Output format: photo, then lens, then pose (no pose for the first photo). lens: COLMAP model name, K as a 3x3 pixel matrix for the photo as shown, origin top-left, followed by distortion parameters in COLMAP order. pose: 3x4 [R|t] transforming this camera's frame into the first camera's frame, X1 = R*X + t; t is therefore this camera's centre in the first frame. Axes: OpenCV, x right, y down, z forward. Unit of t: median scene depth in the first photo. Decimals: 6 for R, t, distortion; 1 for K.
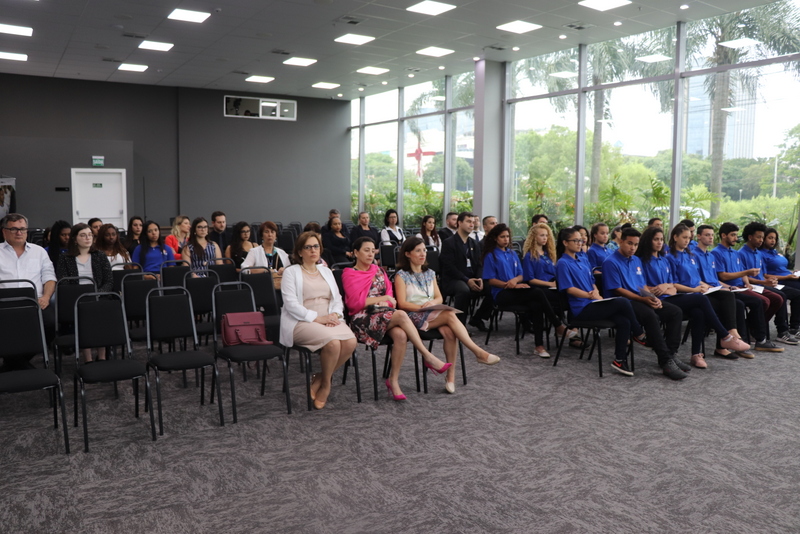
lens RADIAL K [[678.7, 0, 399.8], [0, 678.7, 266.6], [0, 0, 1]] dist [0.003849, 0.001241]
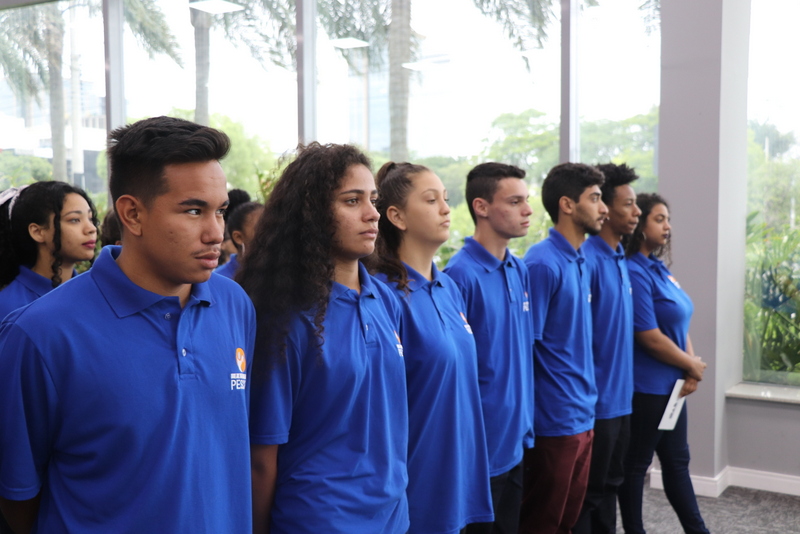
lens RADIAL K [[895.0, 0, 400.0], [0, 895.0, 267.5], [0, 0, 1]] dist [0.001185, 0.000000]
pose [[0.908225, -0.030563, 0.417365, 0.045363], [0.050074, 0.998101, -0.035874, -0.001048], [-0.415476, 0.053481, 0.908030, 0.123456]]
